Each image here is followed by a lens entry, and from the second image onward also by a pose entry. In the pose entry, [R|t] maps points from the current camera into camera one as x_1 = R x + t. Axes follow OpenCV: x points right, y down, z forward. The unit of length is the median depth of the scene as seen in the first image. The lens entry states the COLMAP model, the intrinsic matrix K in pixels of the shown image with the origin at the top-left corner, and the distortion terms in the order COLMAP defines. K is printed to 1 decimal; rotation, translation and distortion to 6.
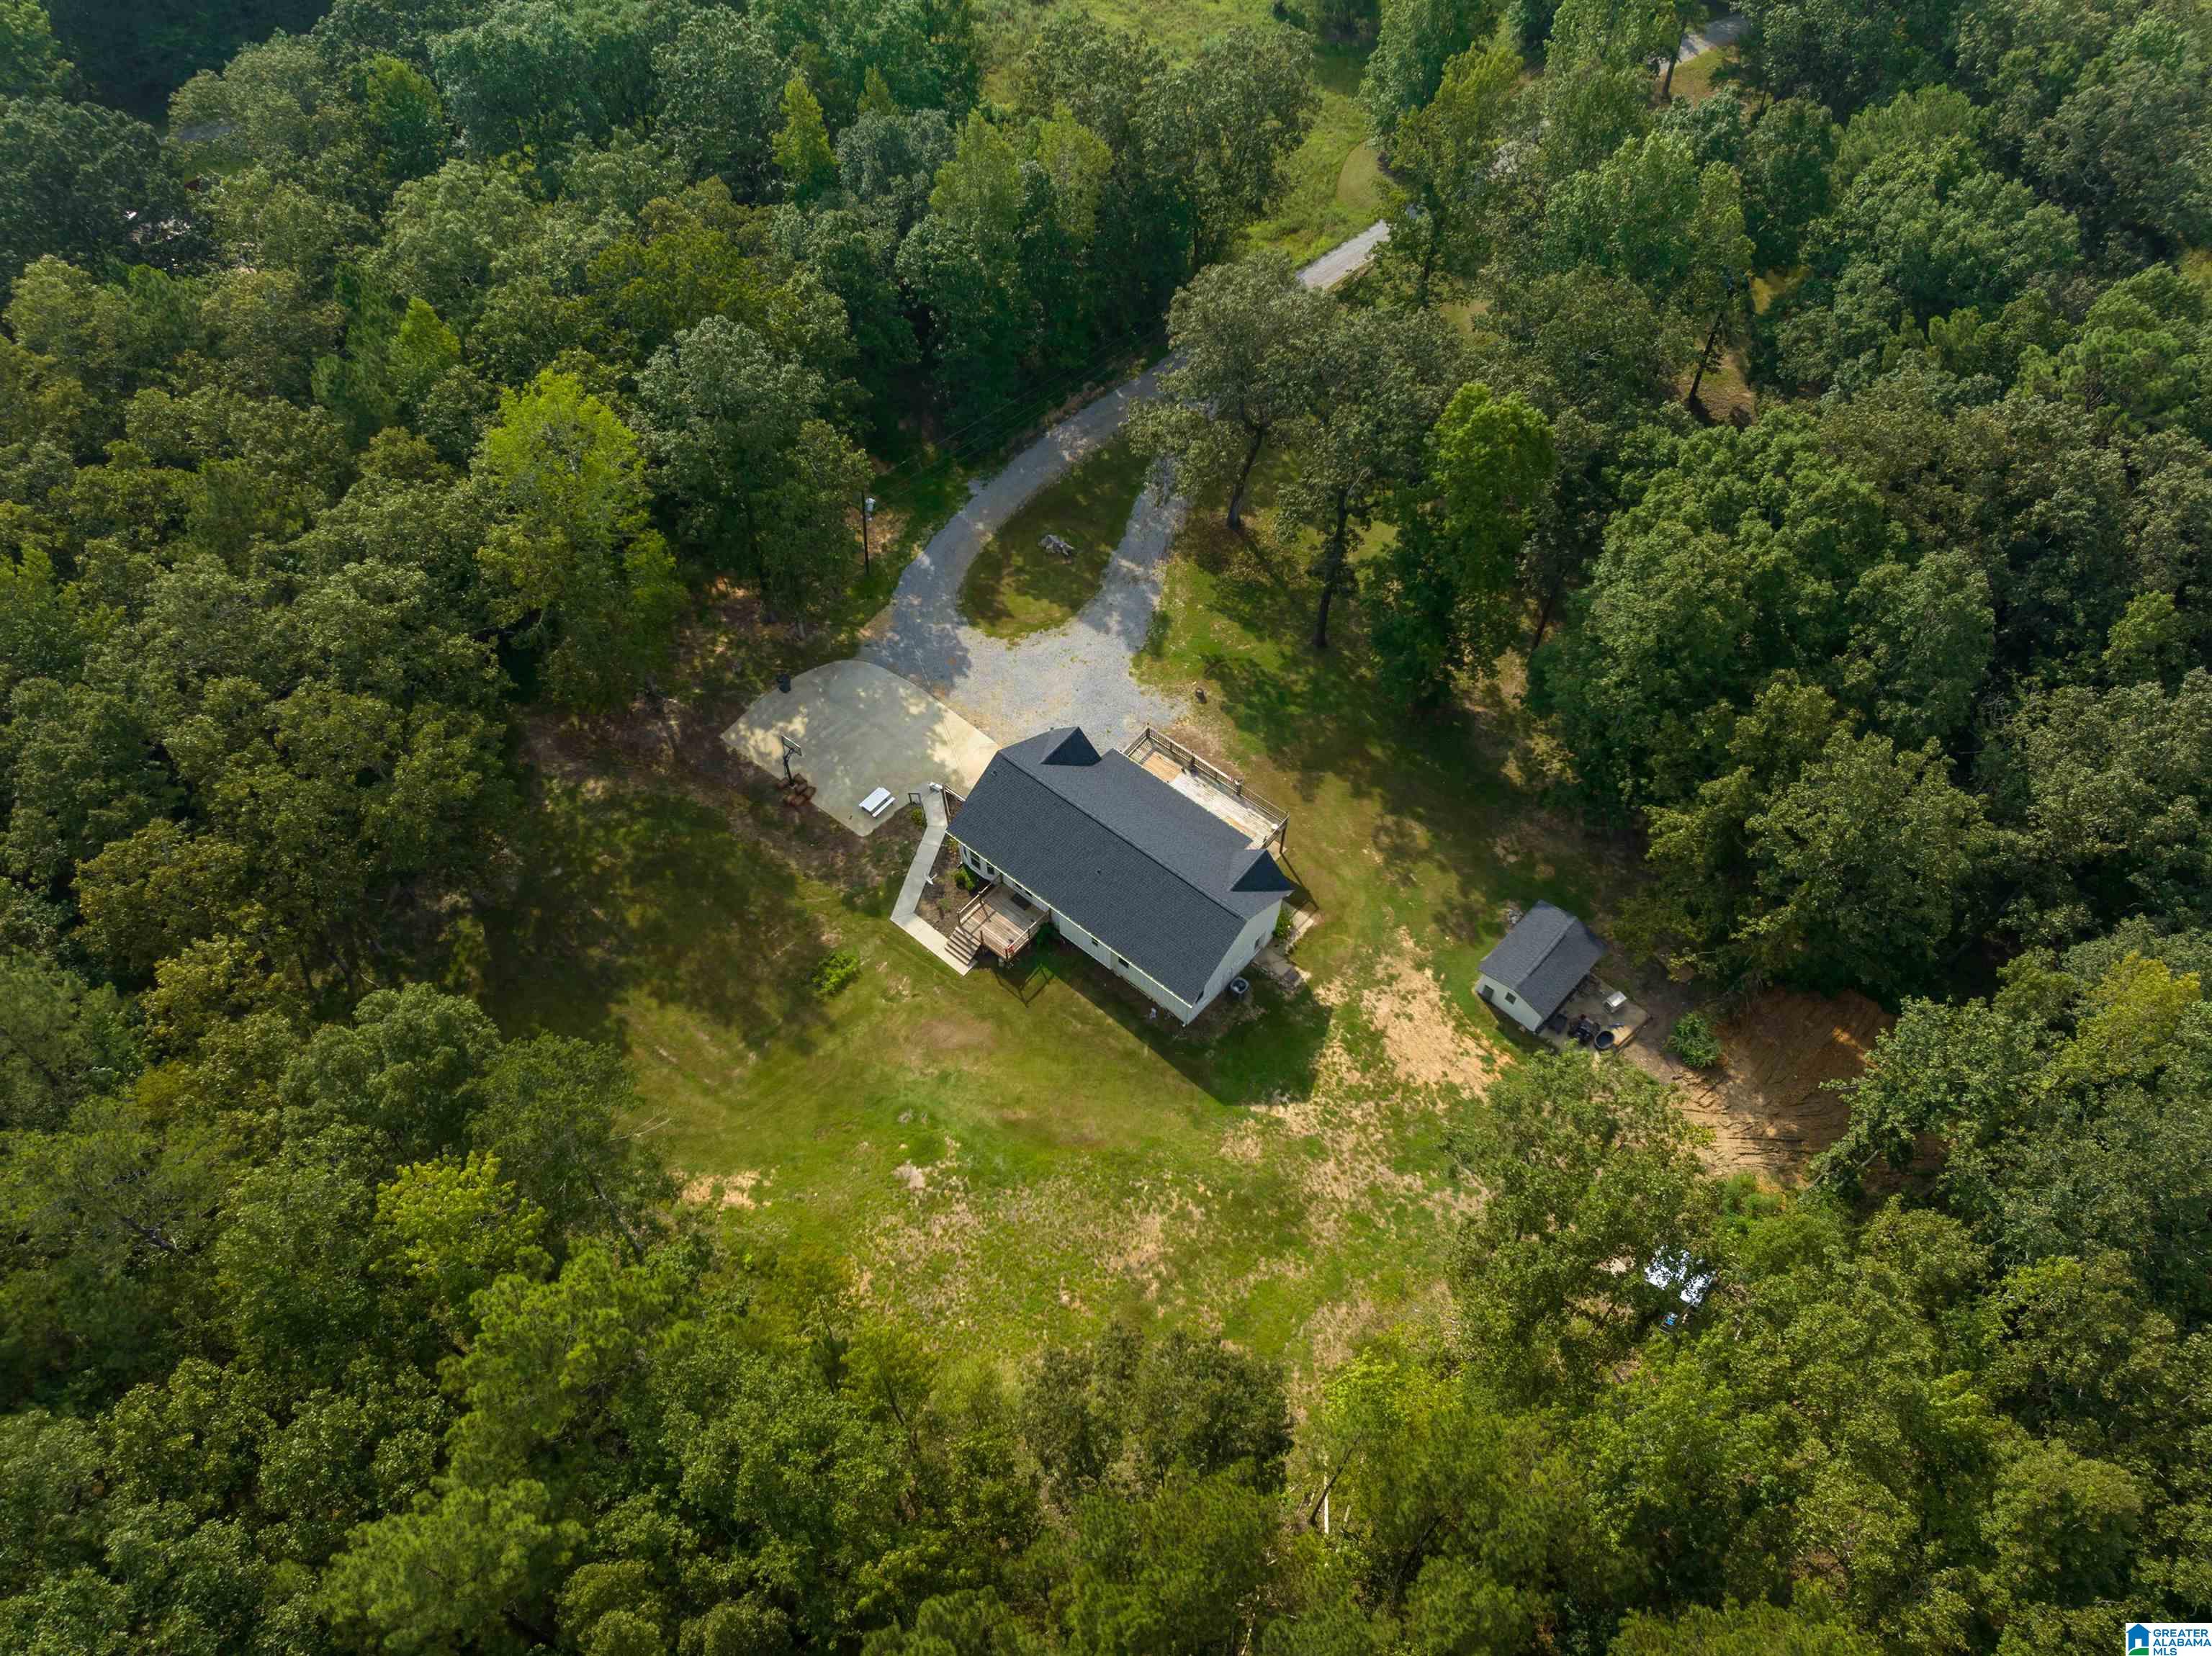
lens RADIAL K [[1567.7, 0, 1094.7], [0, 1567.7, 811.8], [0, 0, 1]] dist [-0.028640, 0.001438]
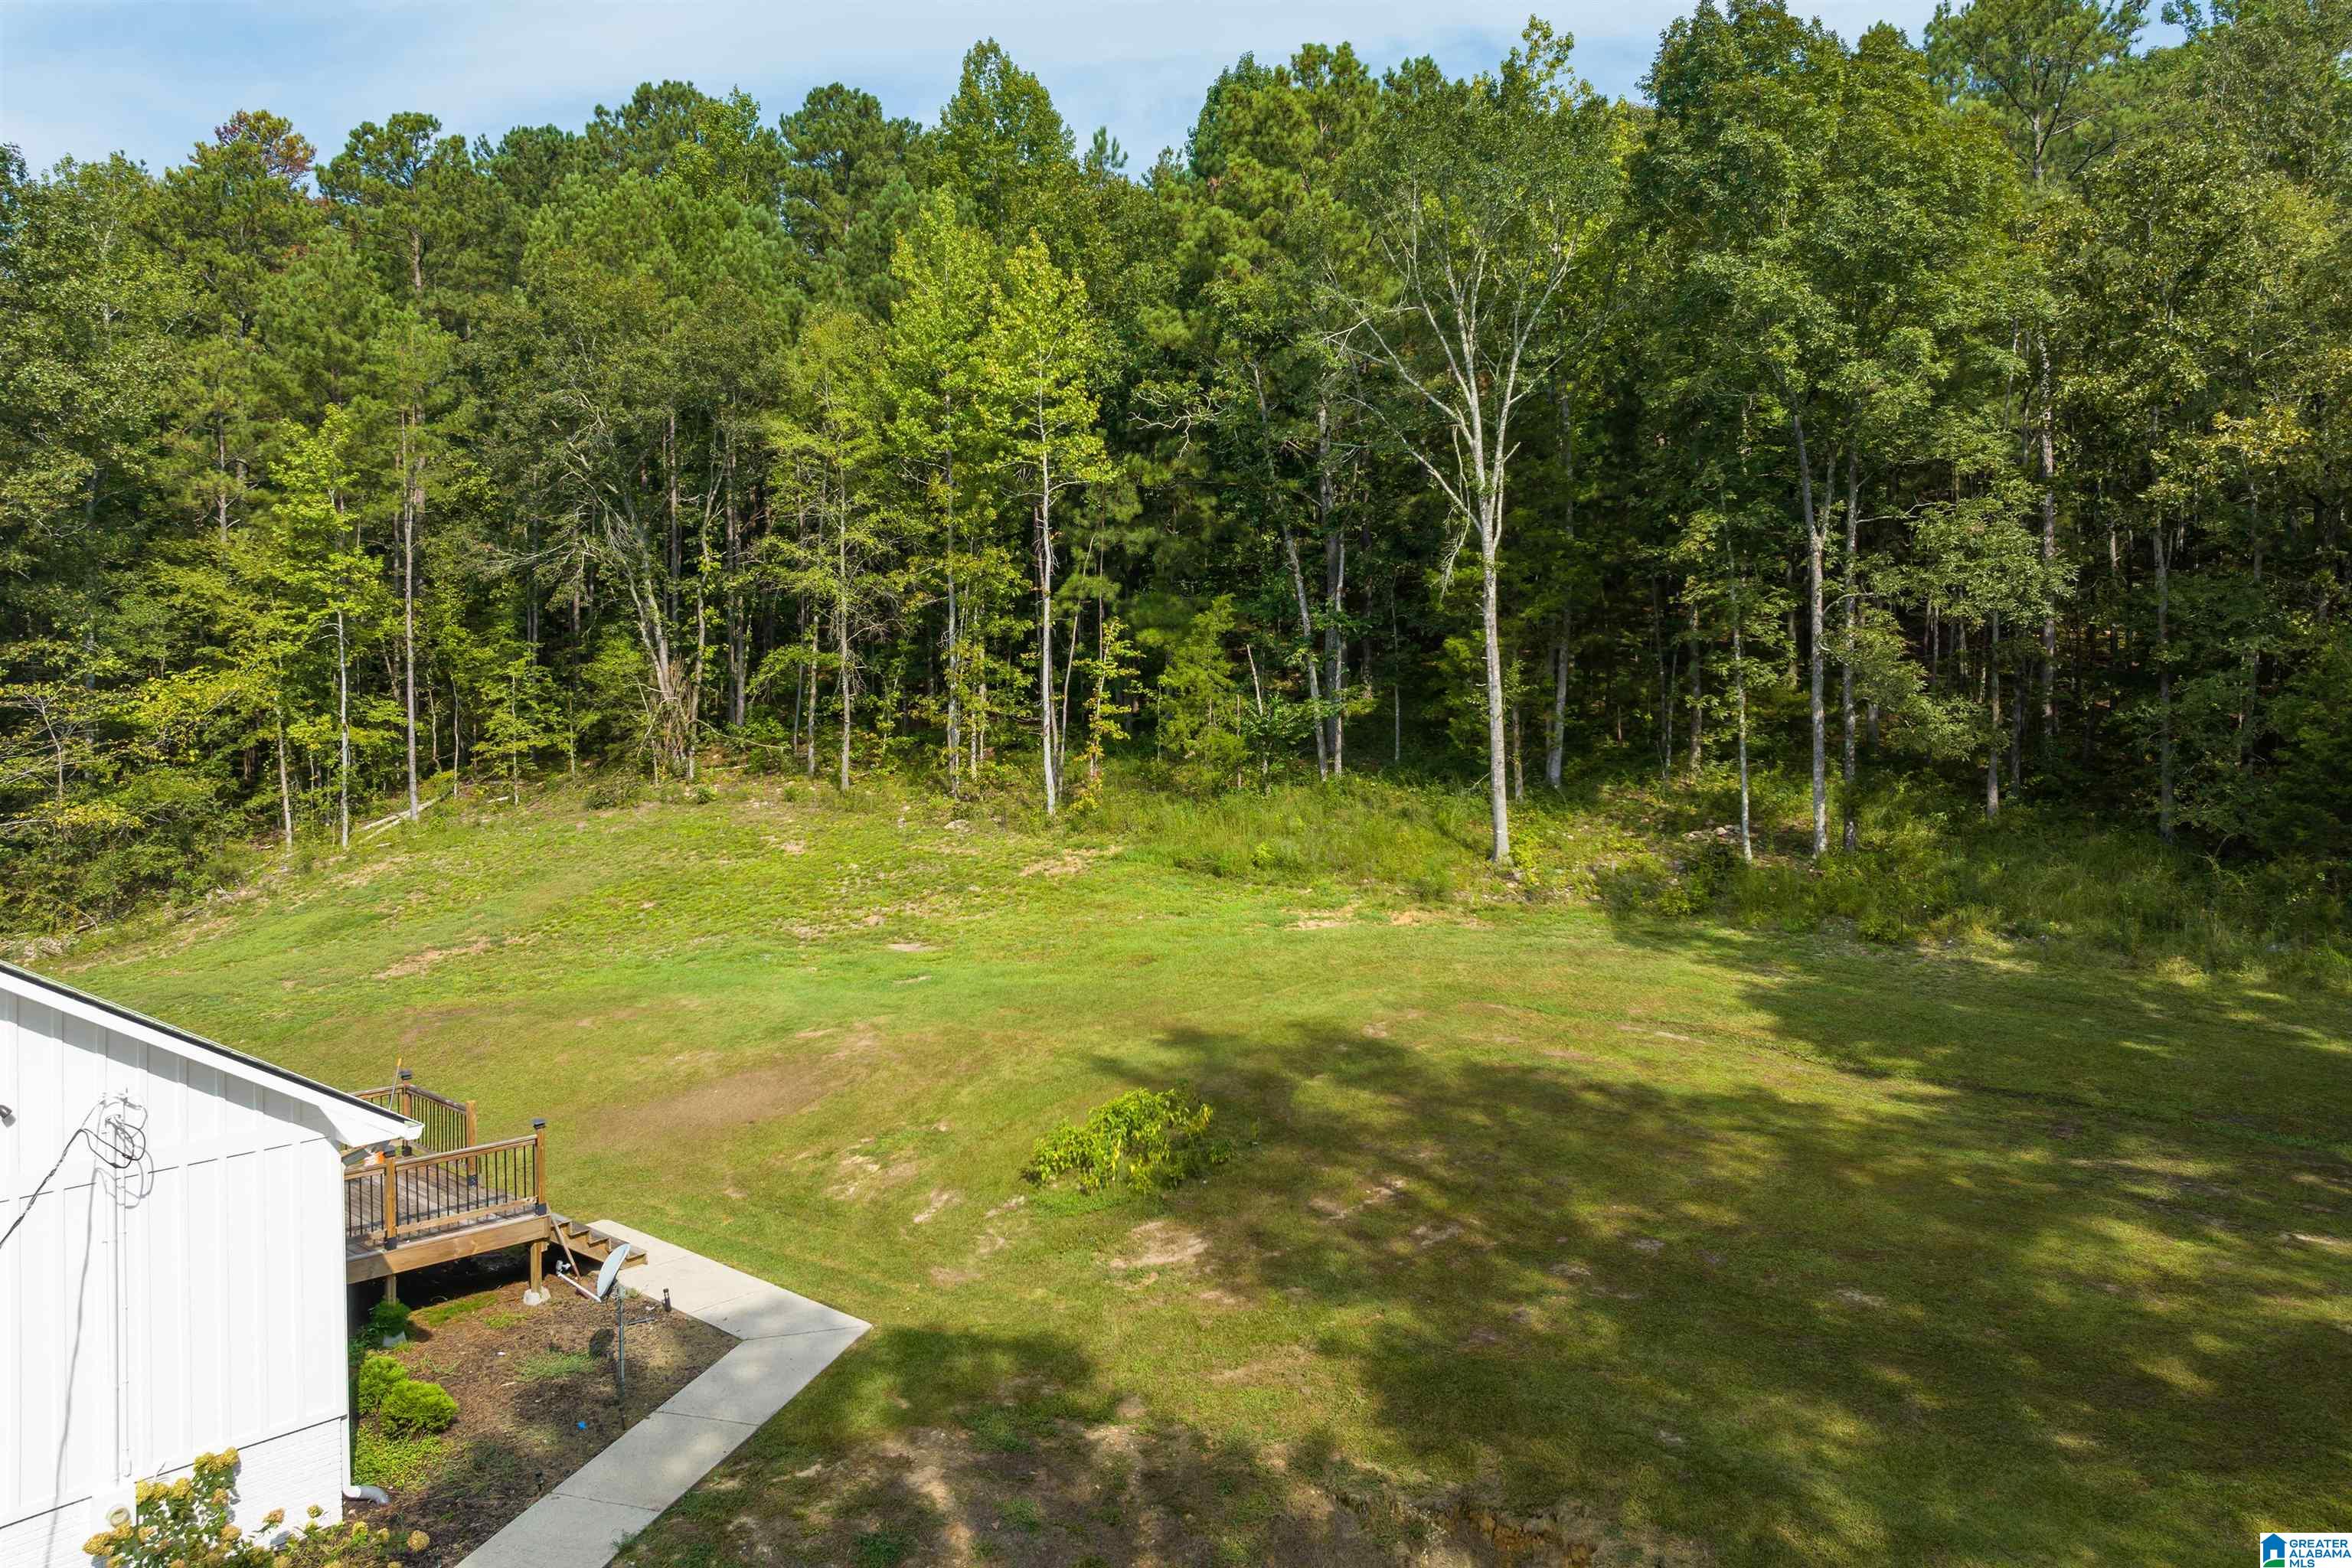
lens RADIAL K [[1656.0, 0, 1171.3], [0, 1656.0, 685.0], [0, 0, 1]] dist [-0.027408, -0.002157]
pose [[-0.999351, 0.016555, 0.031999, -0.180859], [0.035732, 0.568958, 0.821590, -0.147220], [-0.004605, 0.822200, -0.569180, 1.075695]]
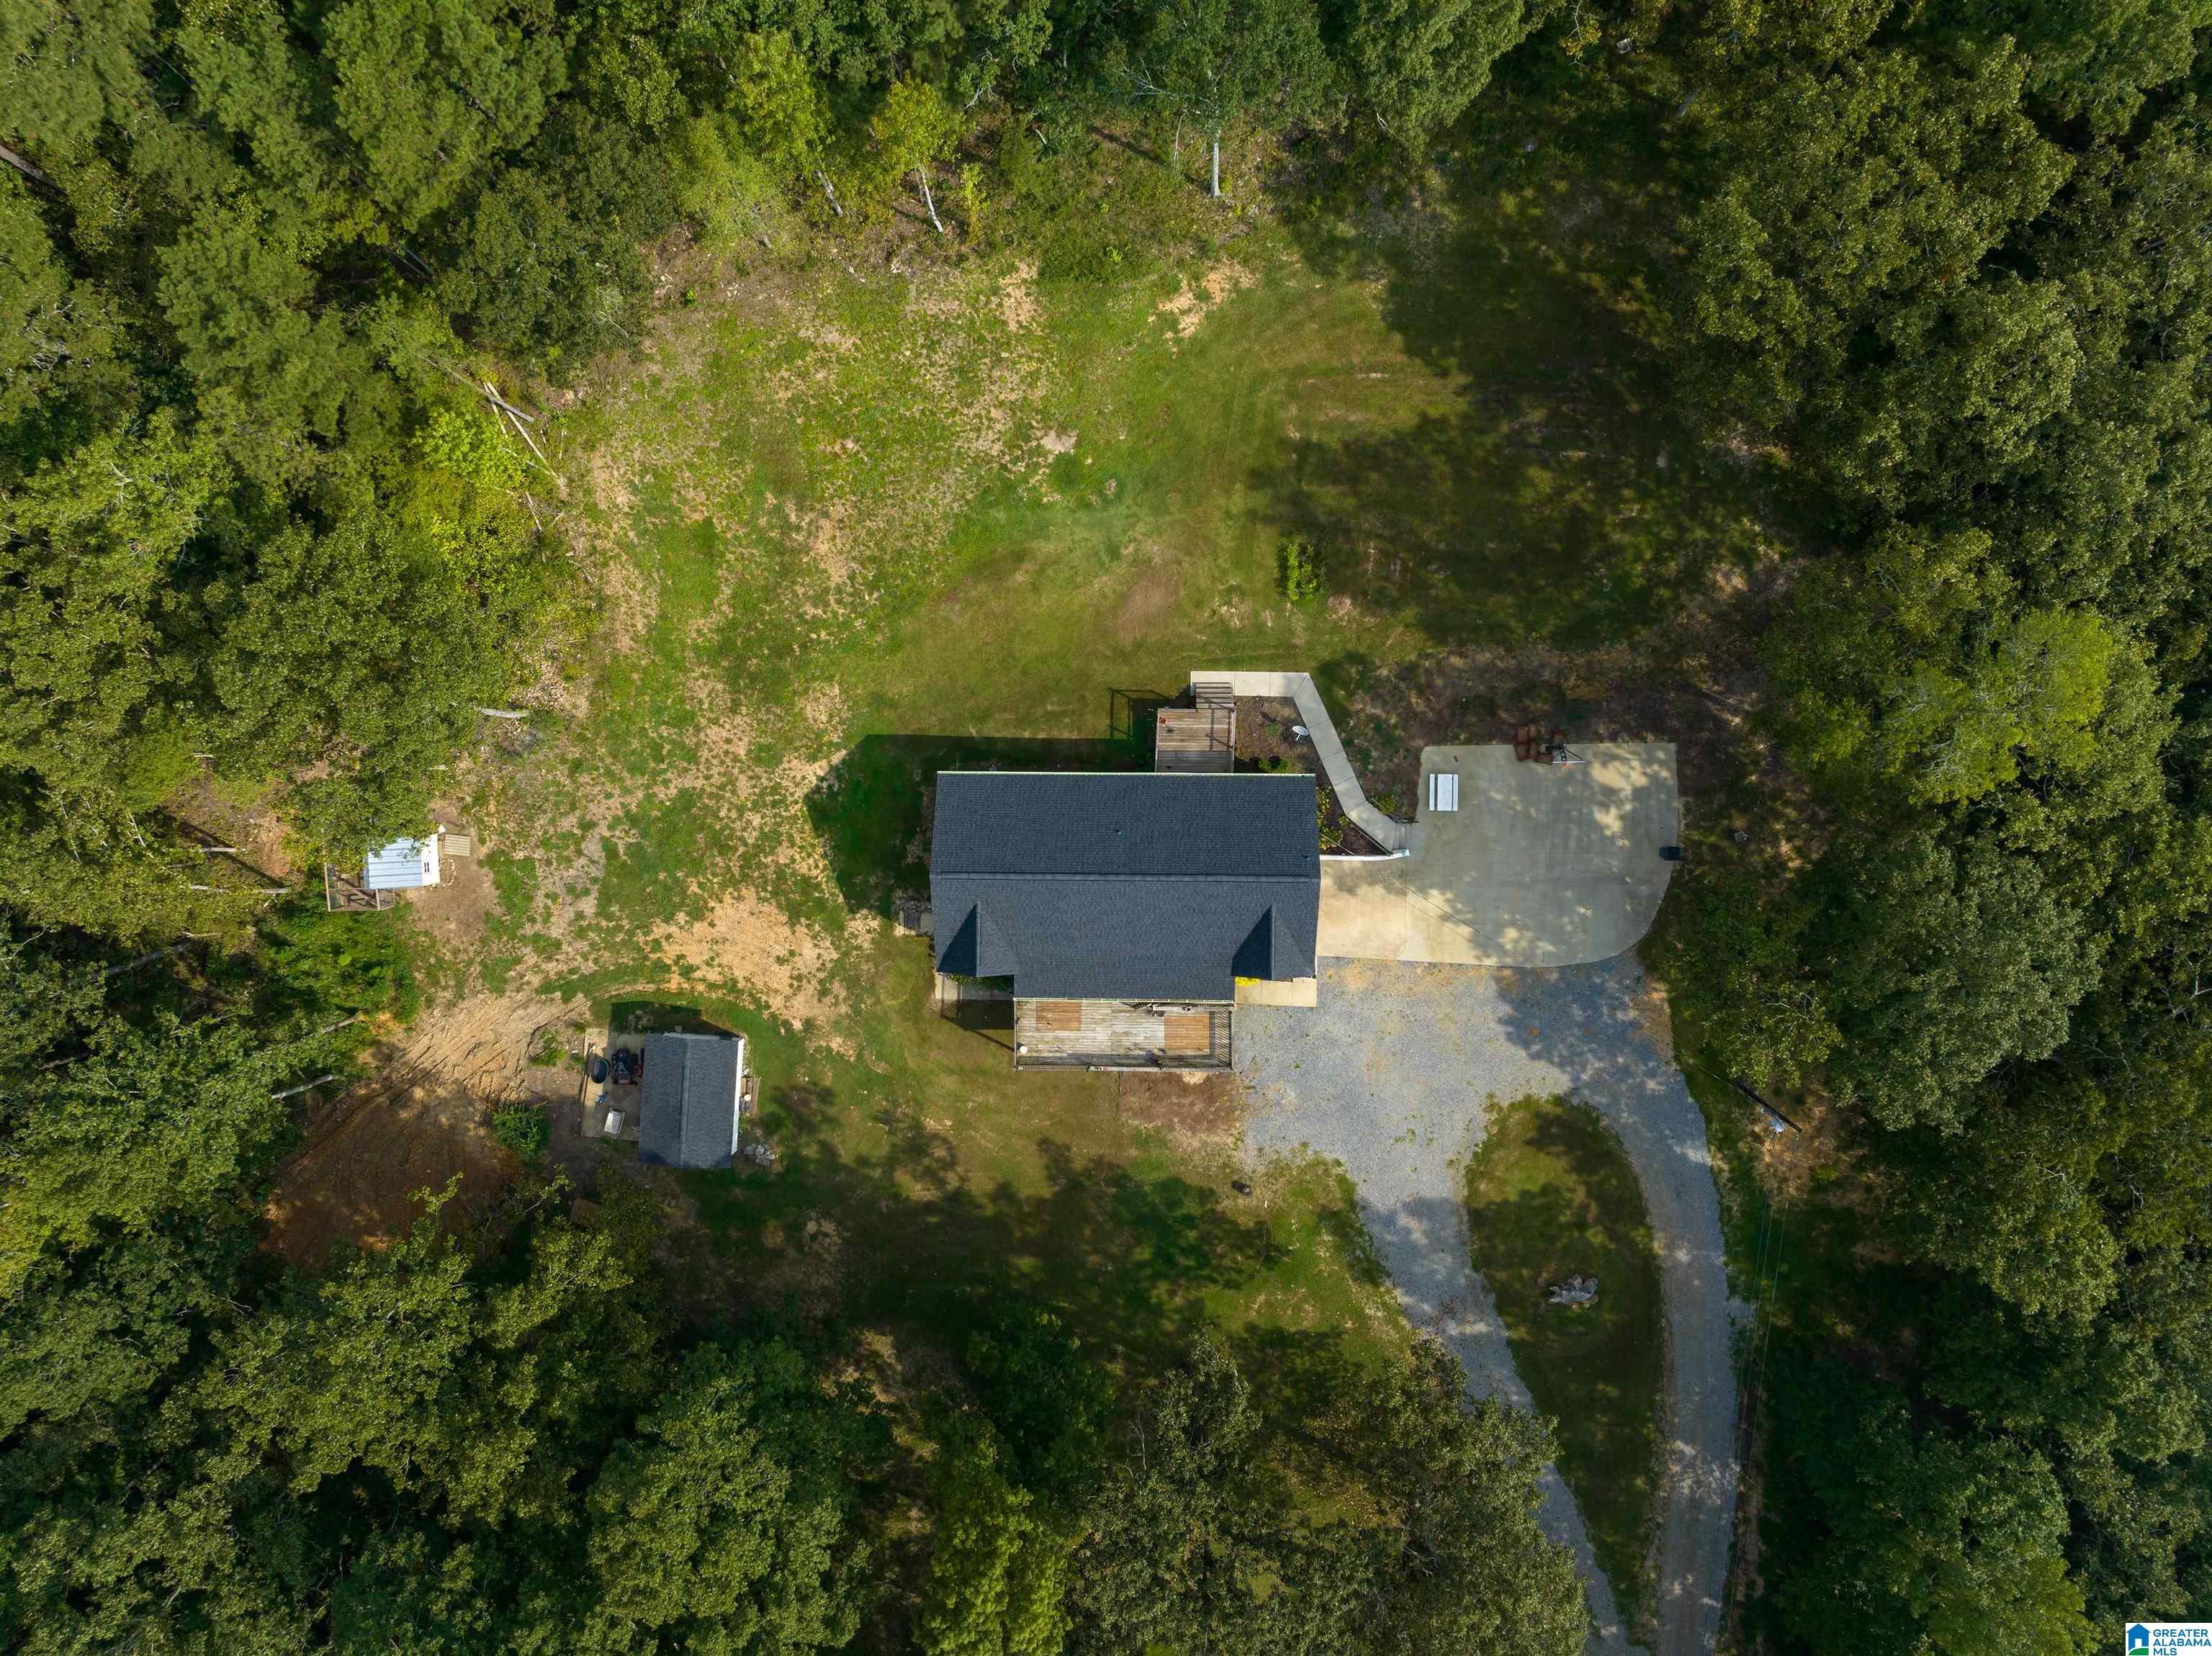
lens RADIAL K [[1567.7, 0, 1097.3], [0, 1567.7, 825.1], [0, 0, 1]] dist [-0.028640, 0.001438]
pose [[-0.774618, 0.631886, 0.026212, -0.011982], [-0.504716, -0.642634, 0.576440, -0.427669], [0.381089, 0.433291, 0.816719, 0.303356]]
